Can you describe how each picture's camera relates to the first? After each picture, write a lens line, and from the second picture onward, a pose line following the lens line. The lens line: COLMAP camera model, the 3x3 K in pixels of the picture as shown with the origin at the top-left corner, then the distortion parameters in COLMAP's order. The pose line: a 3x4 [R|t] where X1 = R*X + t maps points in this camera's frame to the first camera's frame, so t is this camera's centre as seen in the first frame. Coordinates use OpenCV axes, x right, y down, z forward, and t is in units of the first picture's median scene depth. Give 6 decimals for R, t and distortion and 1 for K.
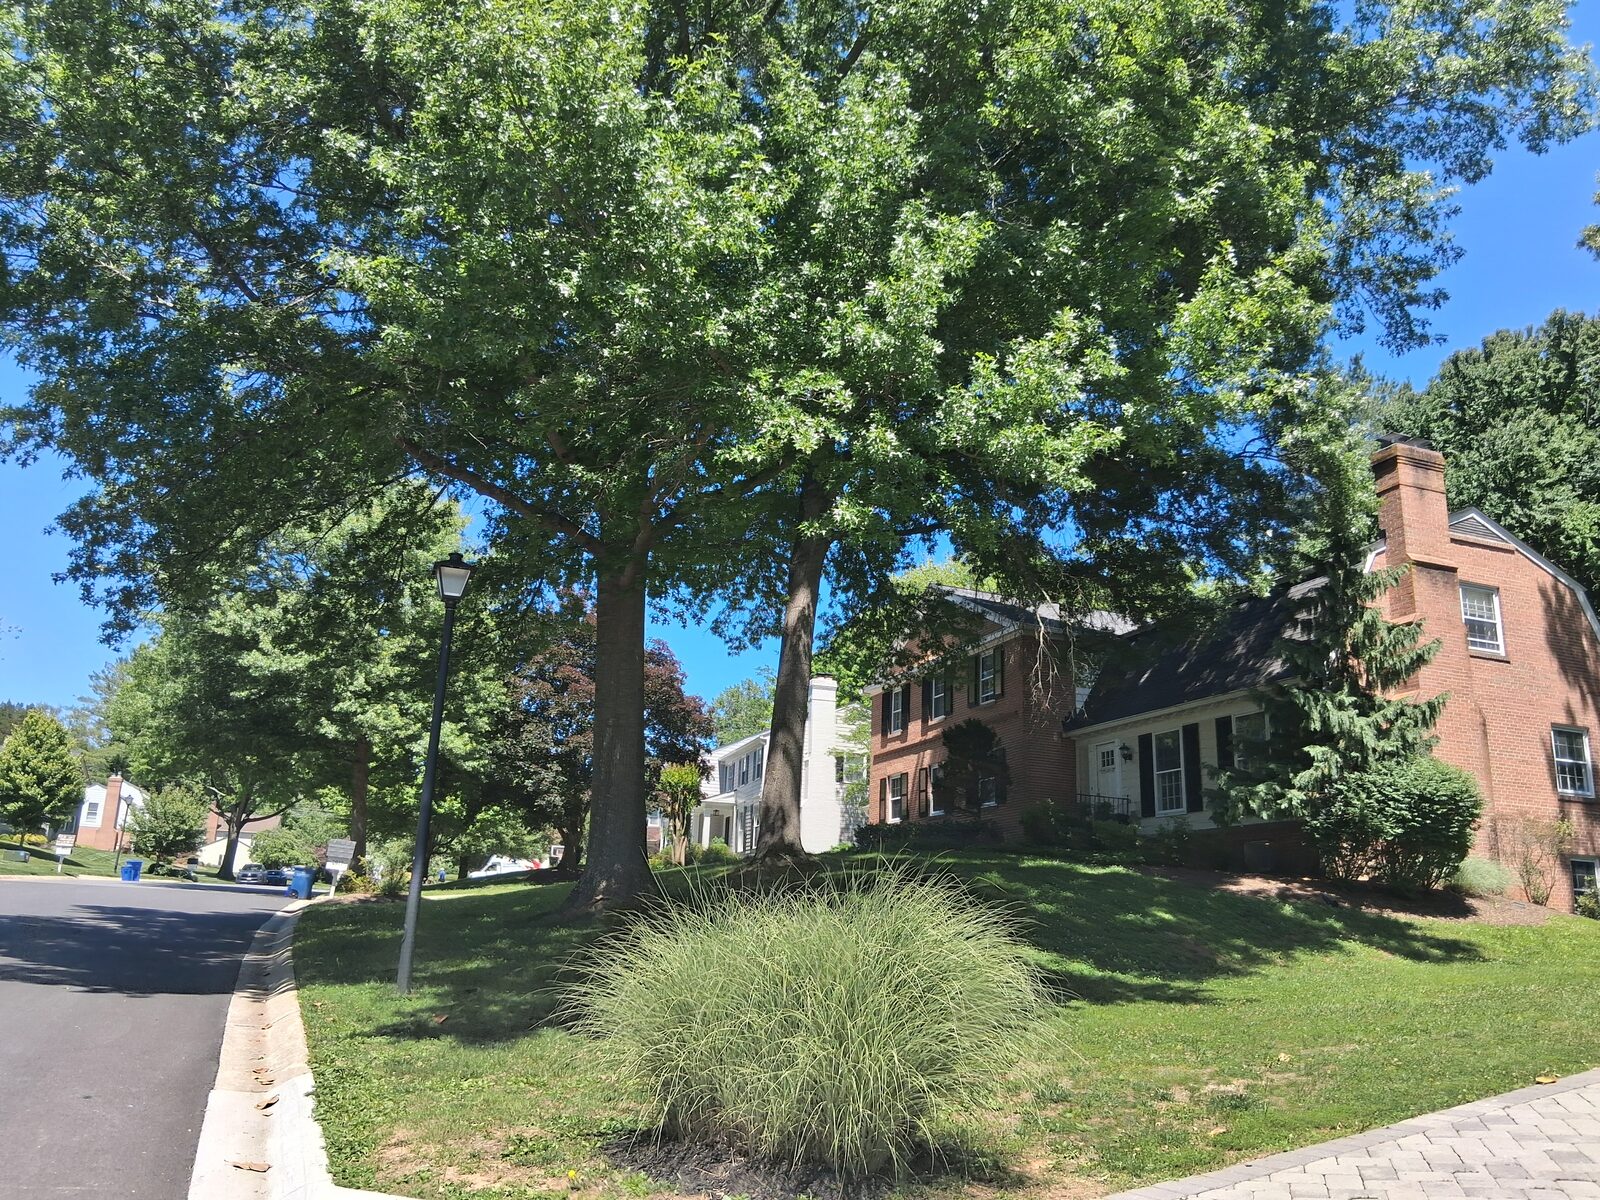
lens RADIAL K [[1257.3, 0, 800.0], [0, 1257.3, 600.0], [0, 0, 1]] dist [-0.004137, -0.005967]
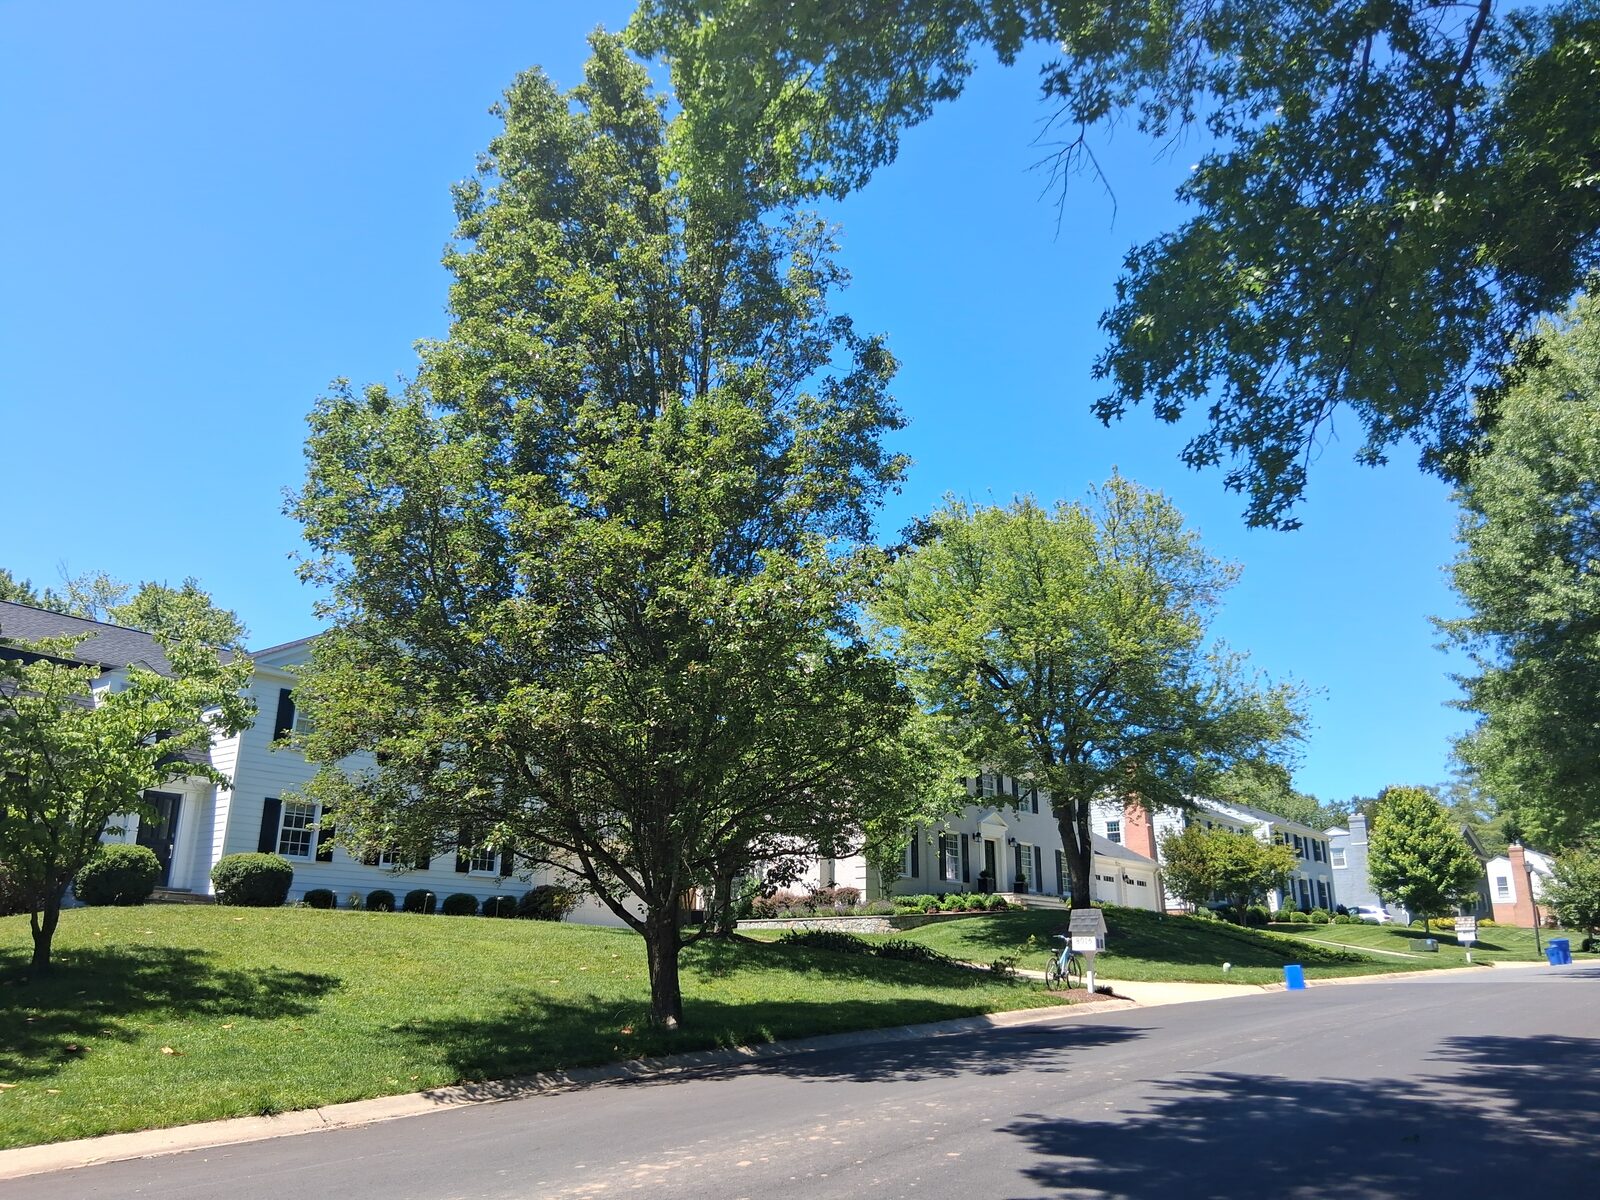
lens RADIAL K [[1257.3, 0, 800.0], [0, 1257.3, 600.0], [0, 0, 1]] dist [-0.004137, -0.005967]
pose [[0.523829, -0.293486, -0.799668, -0.067670], [0.247118, 0.950758, -0.187060, 0.026797], [0.815191, -0.099625, 0.570560, 0.145778]]
